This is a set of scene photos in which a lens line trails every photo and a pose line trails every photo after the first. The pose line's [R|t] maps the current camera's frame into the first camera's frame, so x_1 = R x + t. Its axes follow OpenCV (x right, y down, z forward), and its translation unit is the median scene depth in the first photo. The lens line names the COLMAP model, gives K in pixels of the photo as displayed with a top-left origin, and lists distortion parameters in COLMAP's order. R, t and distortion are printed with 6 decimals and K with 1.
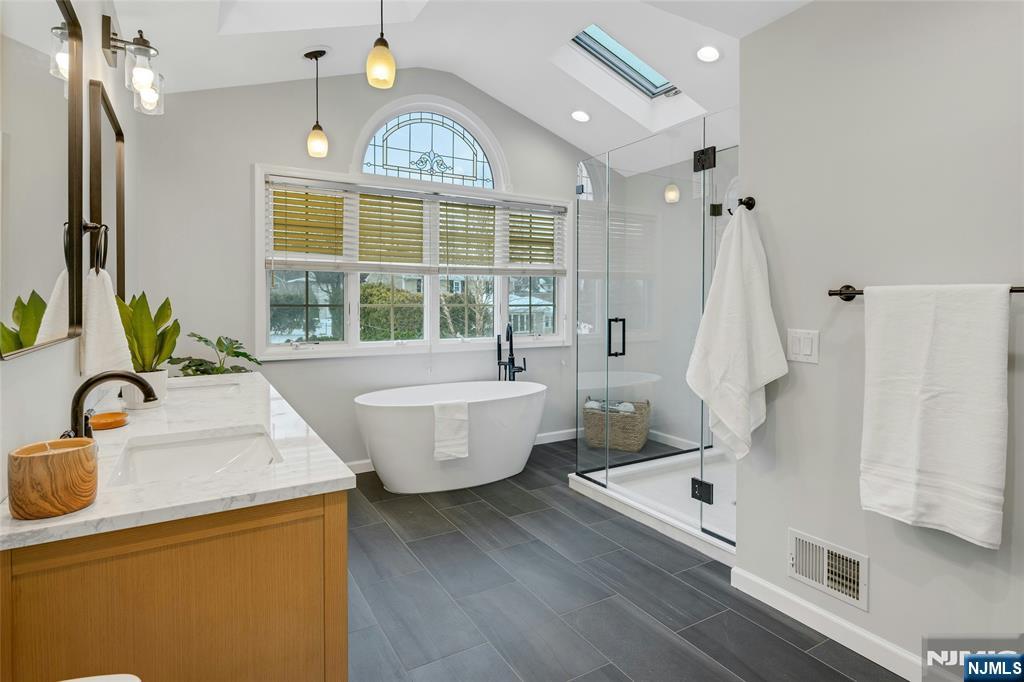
lens RADIAL K [[551.8, 0, 511.2], [0, 551.8, 317.3], [0, 0, 1]] dist [0.004861, 0.000619]
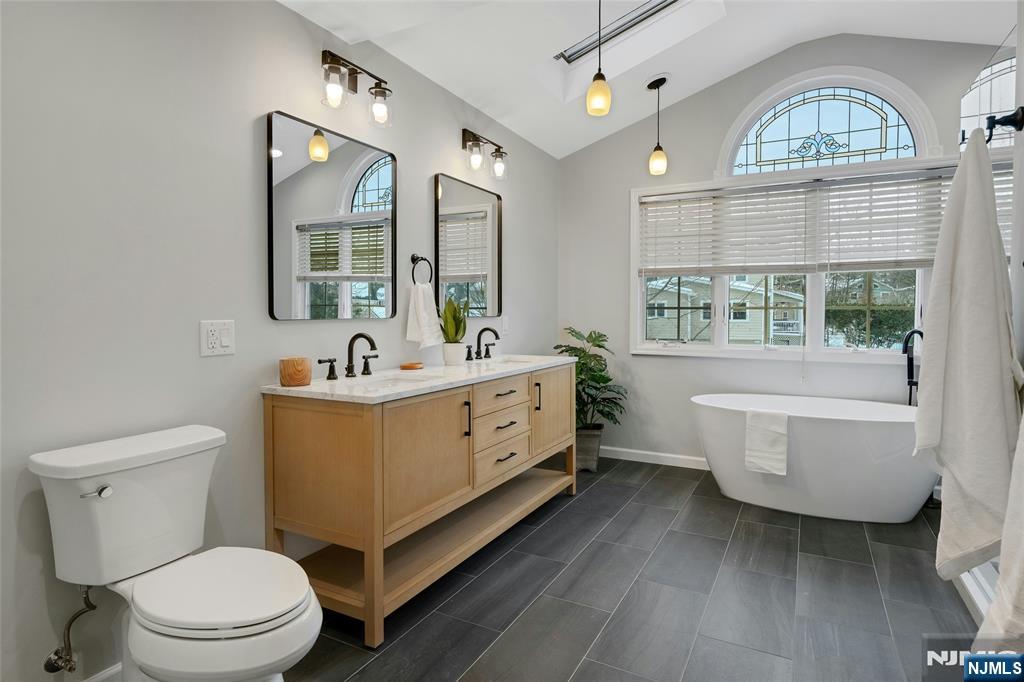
lens RADIAL K [[551.8, 0, 511.1], [0, 551.8, 334.2], [0, 0, 1]] dist [0.004861, 0.000619]
pose [[0.517789, 0.035627, -0.854766, 0.414290], [-0.025813, 0.999328, 0.026016, 0.011367], [0.855119, 0.008593, 0.518360, 0.144348]]
